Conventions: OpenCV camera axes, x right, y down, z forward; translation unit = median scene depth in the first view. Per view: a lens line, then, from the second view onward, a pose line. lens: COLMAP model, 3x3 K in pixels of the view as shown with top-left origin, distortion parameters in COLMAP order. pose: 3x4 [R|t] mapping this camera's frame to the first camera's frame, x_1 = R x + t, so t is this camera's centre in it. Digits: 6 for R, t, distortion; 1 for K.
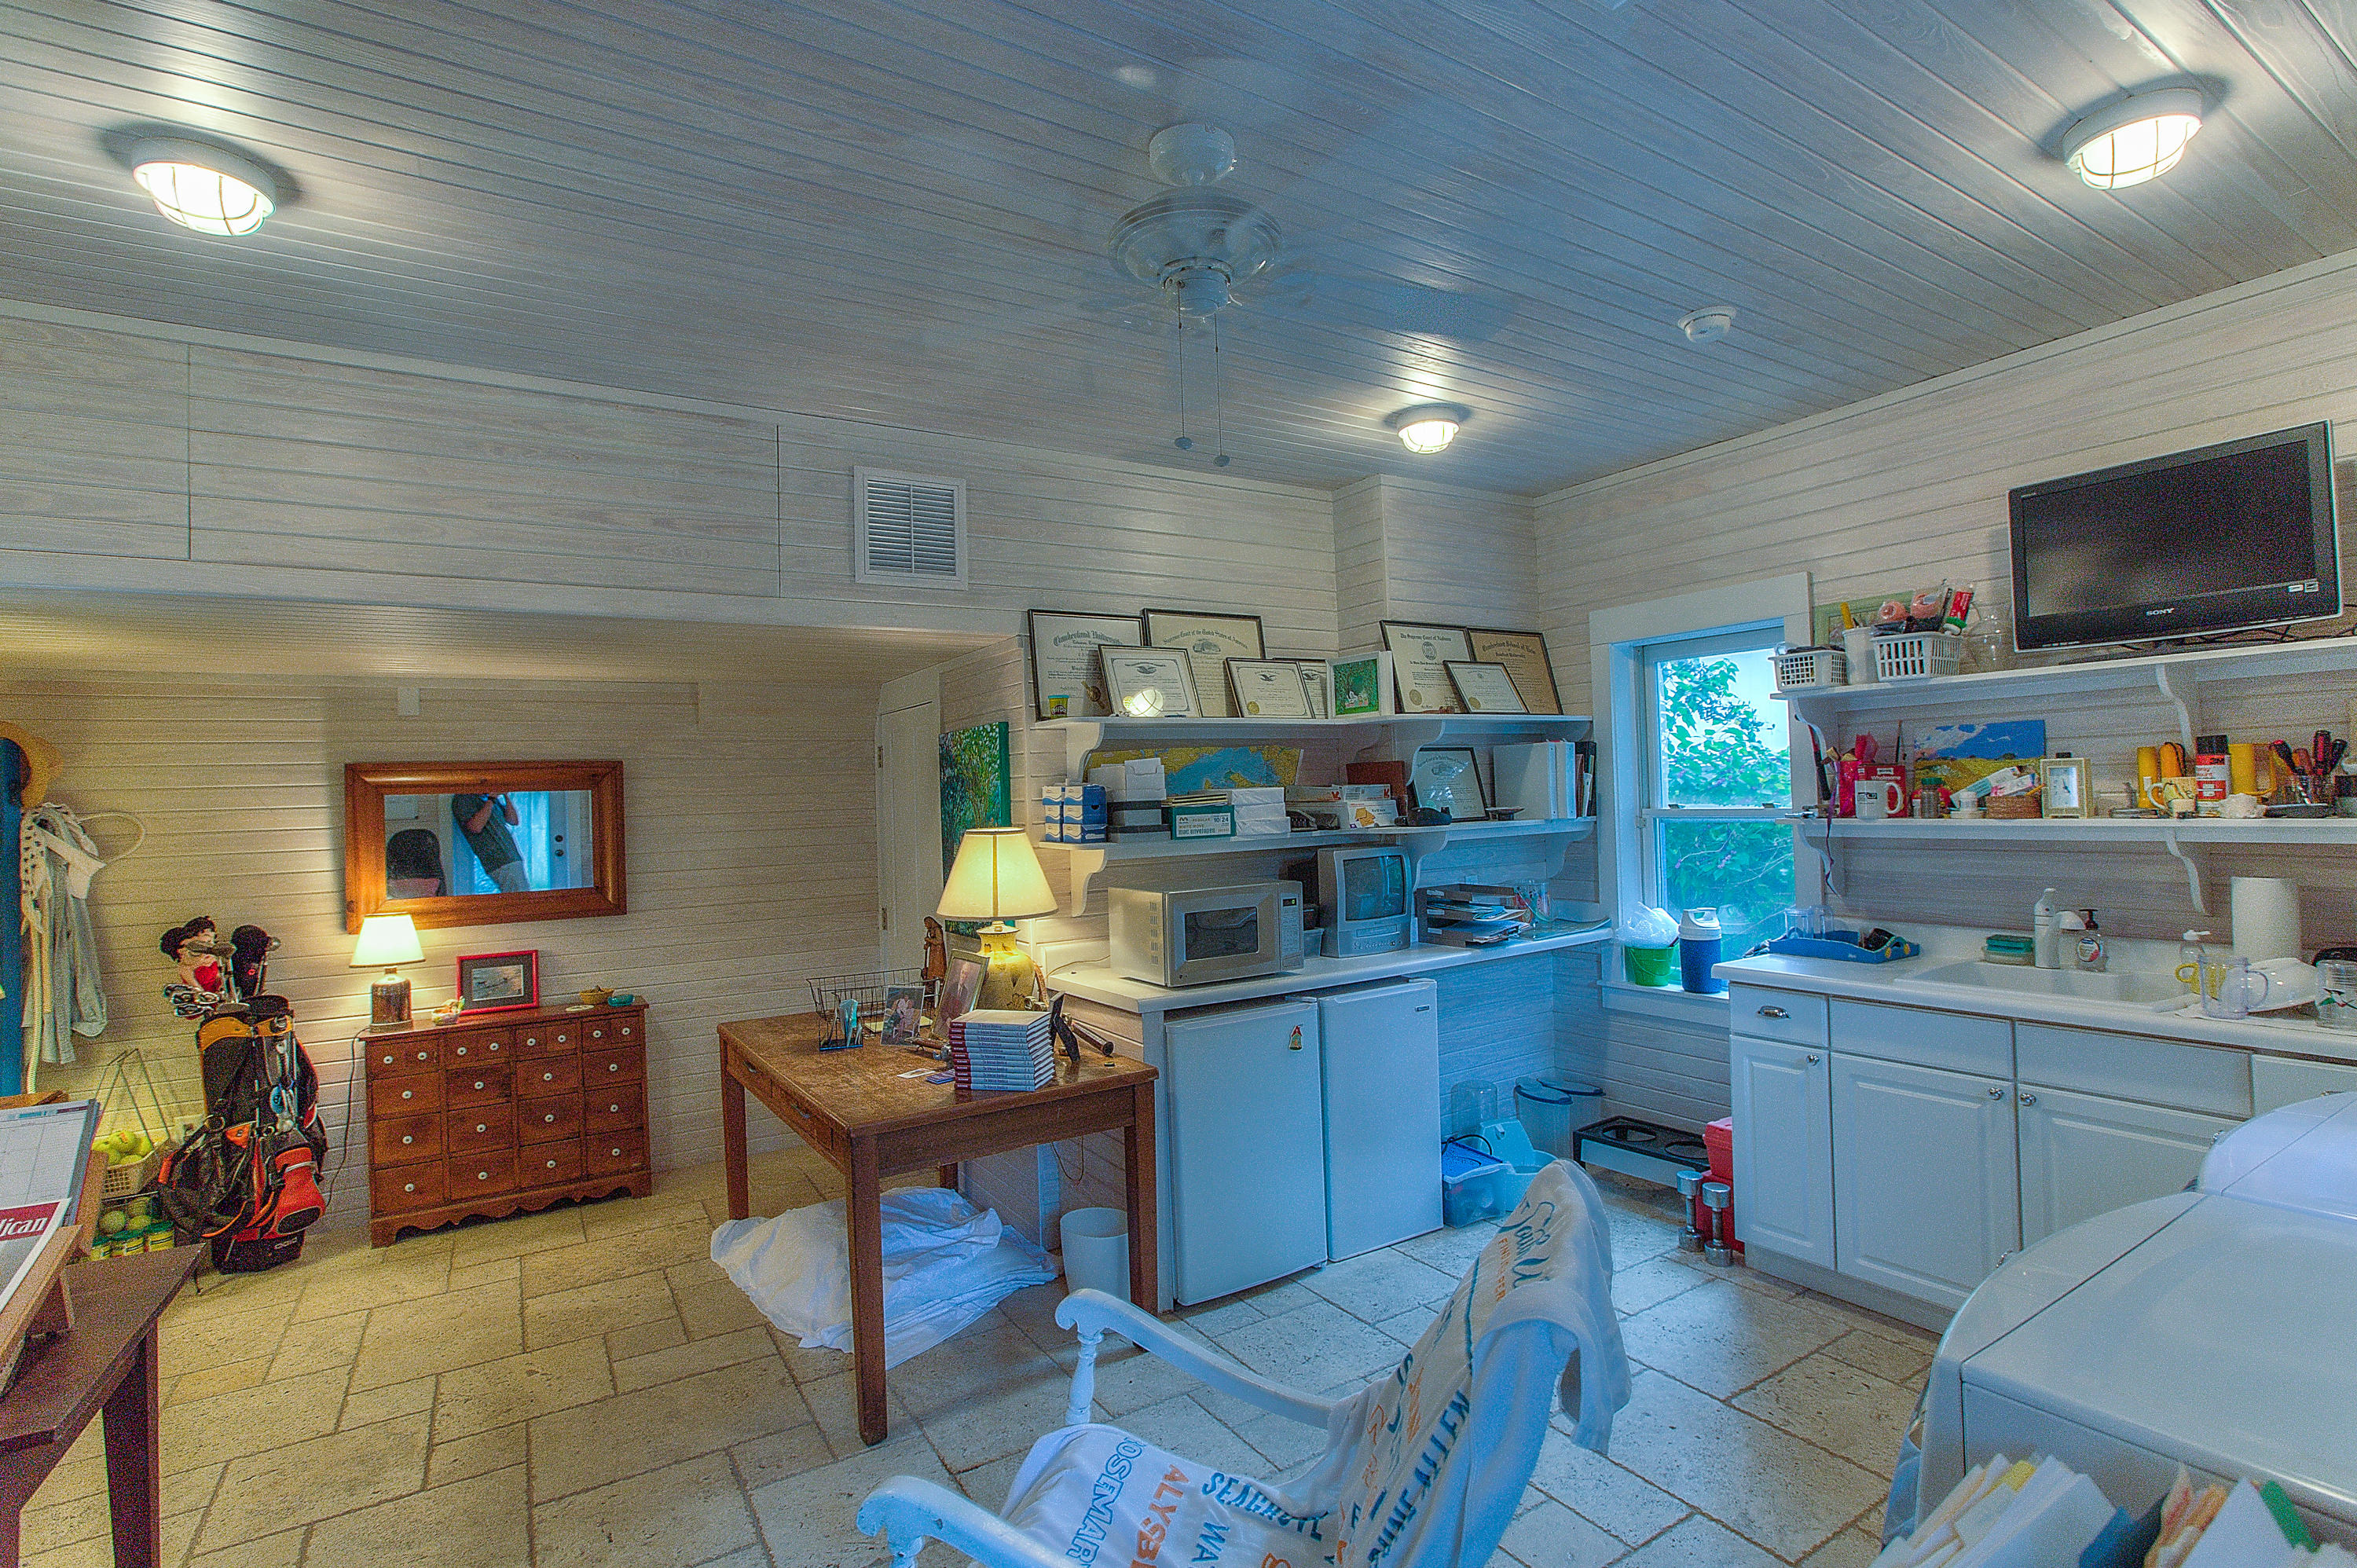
lens RADIAL K [[1089.5, 0, 1185.4], [0, 1089.5, 775.5], [0, 0, 1]] dist [-0.035348, 0.010818]
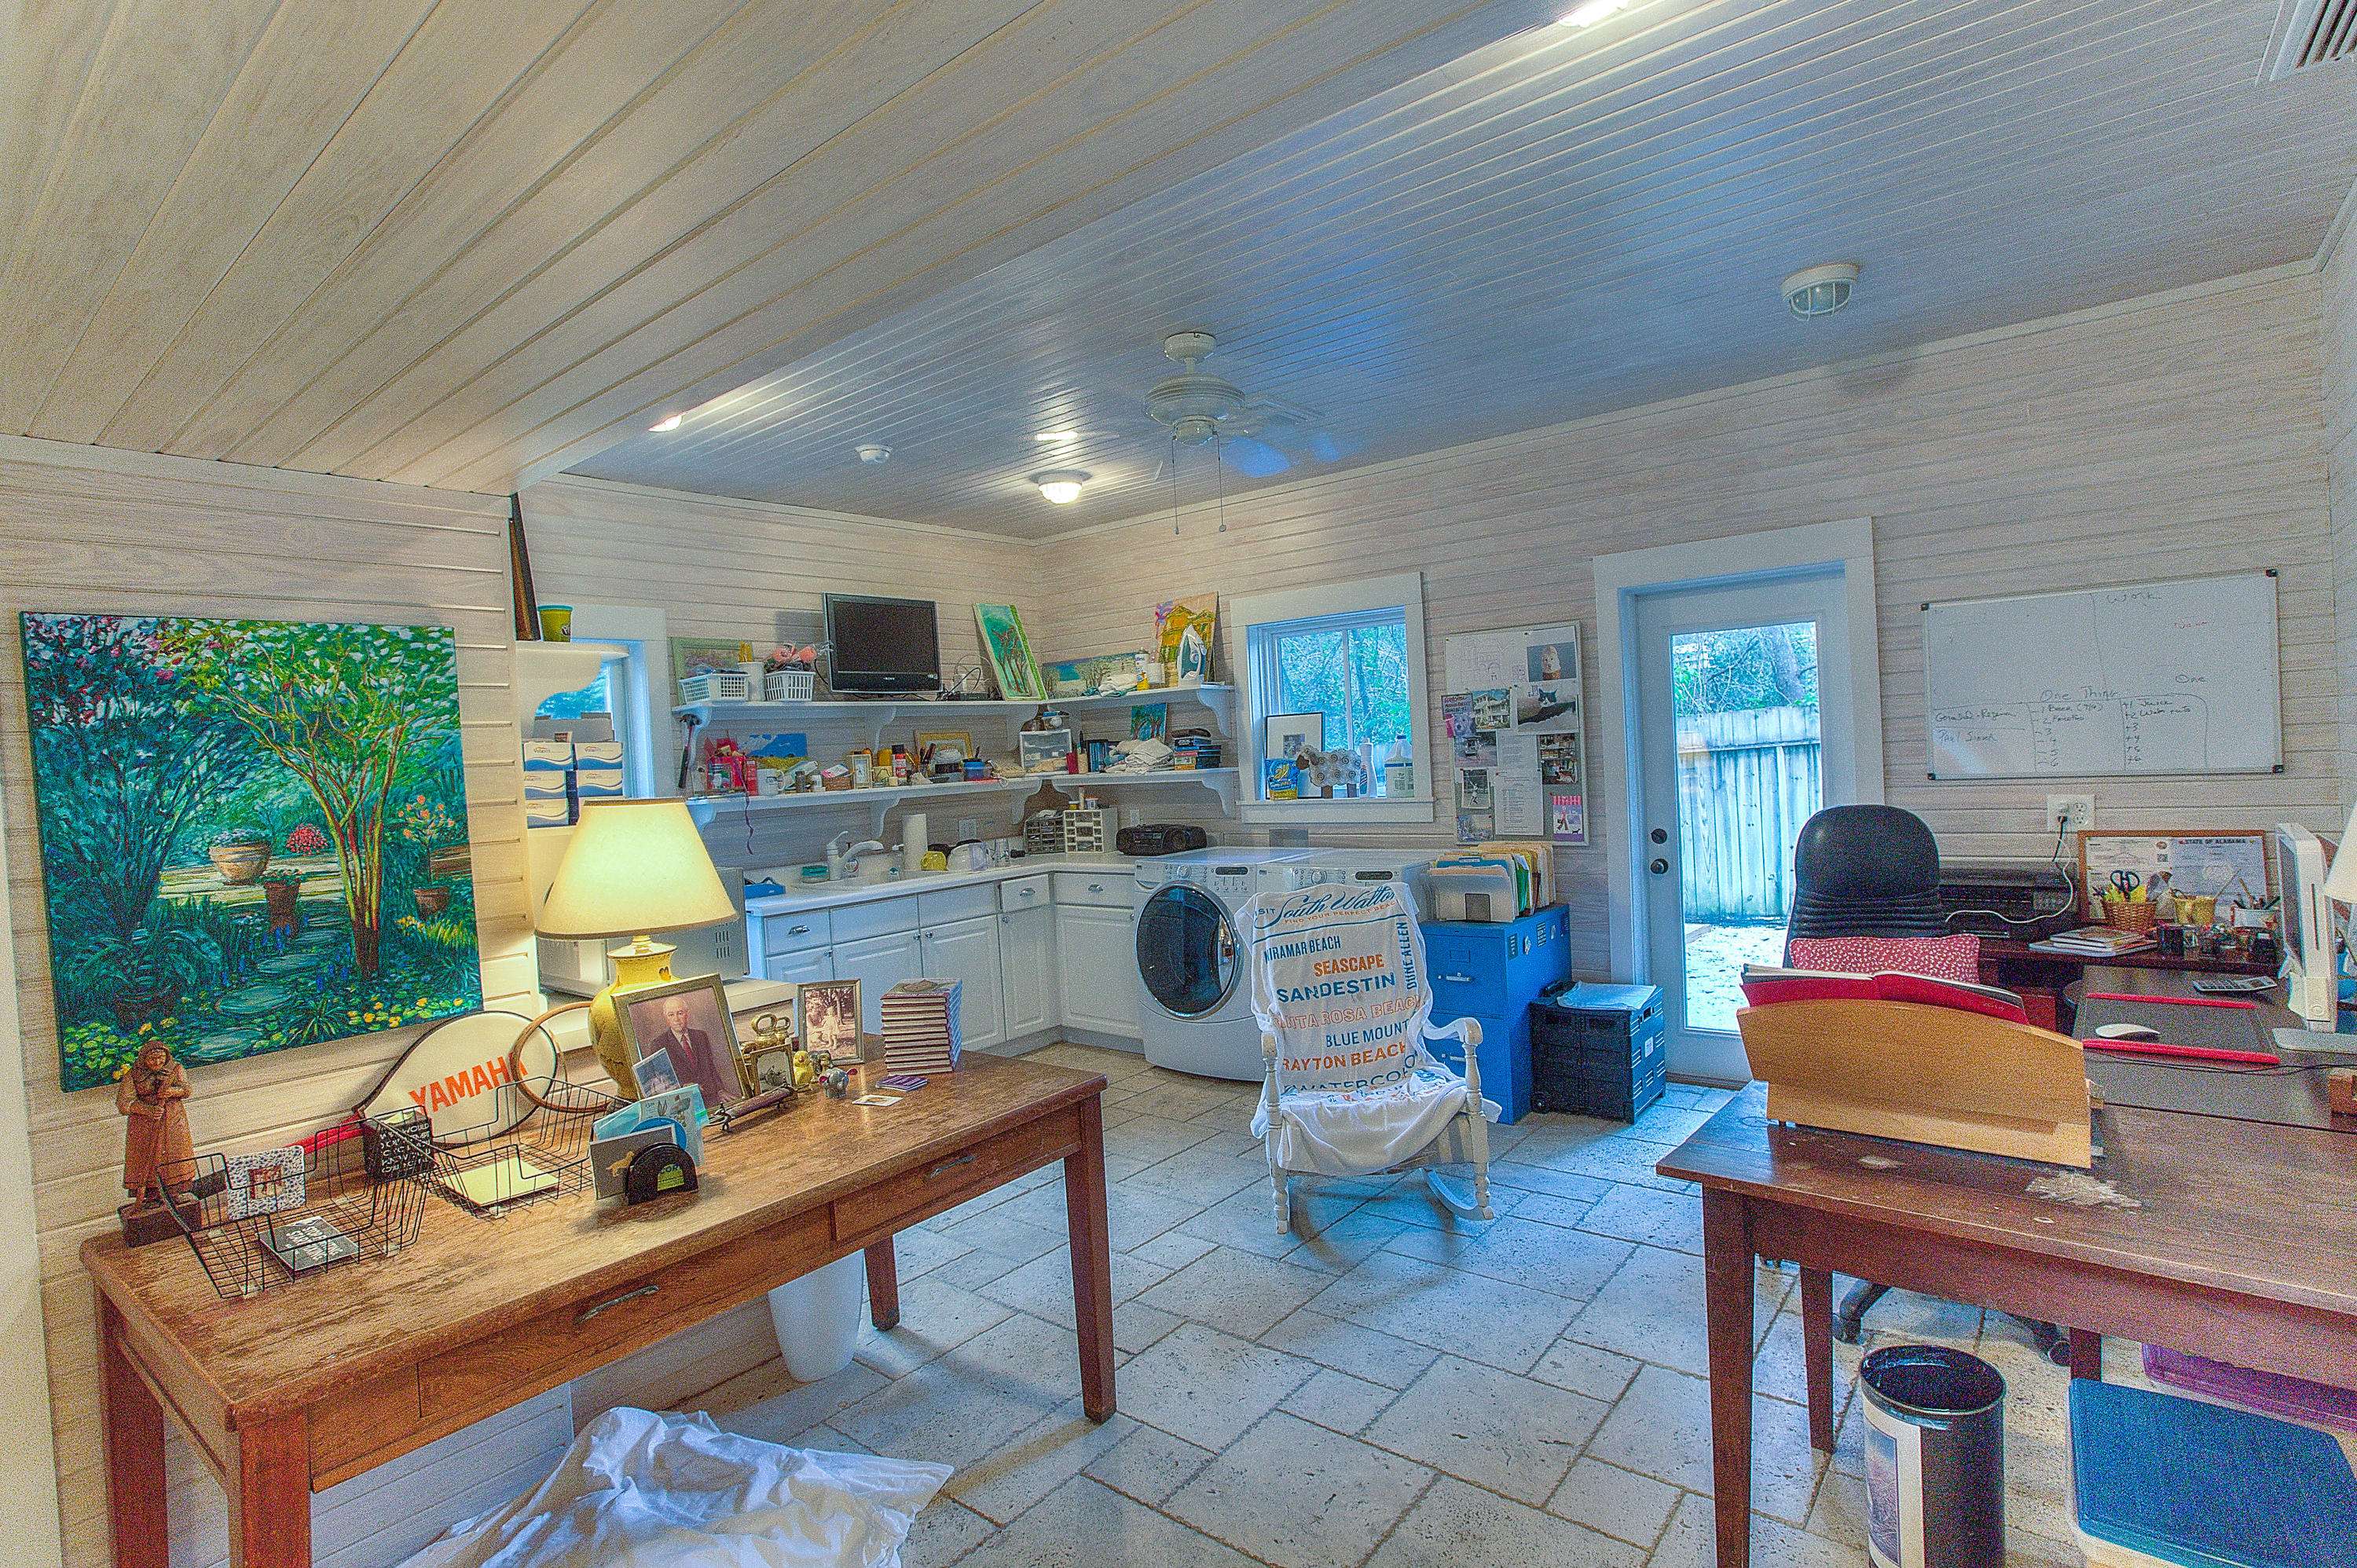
lens RADIAL K [[1089.5, 0, 1185.4], [0, 1089.5, 775.5], [0, 0, 1]] dist [-0.035348, 0.010818]
pose [[-0.294581, 0.027832, 0.955221, -0.967065], [0.044390, 0.998895, -0.015415, 0.064668], [-0.954595, 0.037861, -0.295491, 0.939565]]
